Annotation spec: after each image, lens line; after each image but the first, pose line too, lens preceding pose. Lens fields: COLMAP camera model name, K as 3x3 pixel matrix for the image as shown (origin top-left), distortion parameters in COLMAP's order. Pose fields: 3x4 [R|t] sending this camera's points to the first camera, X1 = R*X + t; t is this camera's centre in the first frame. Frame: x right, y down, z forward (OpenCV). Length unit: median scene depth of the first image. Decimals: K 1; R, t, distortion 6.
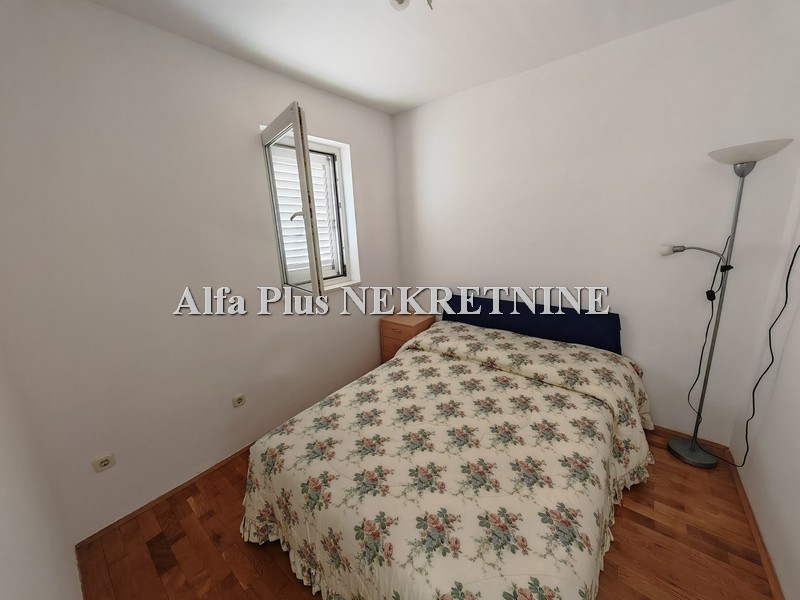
lens RADIAL K [[300.3, 0, 397.7], [0, 300.3, 299.0], [0, 0, 1]] dist [0.002983, 0.000275]
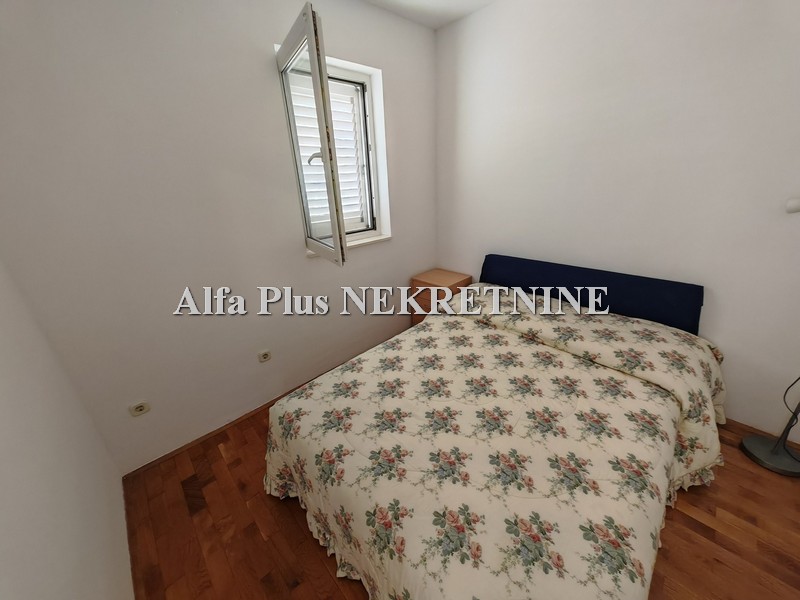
lens RADIAL K [[300.3, 0, 397.7], [0, 300.3, 299.0], [0, 0, 1]] dist [0.002983, 0.000275]
pose [[0.992317, 0.048628, -0.113767, 0.018150], [-0.030715, 0.987561, 0.154208, -0.021635], [0.119851, -0.149528, 0.981467, 0.141677]]
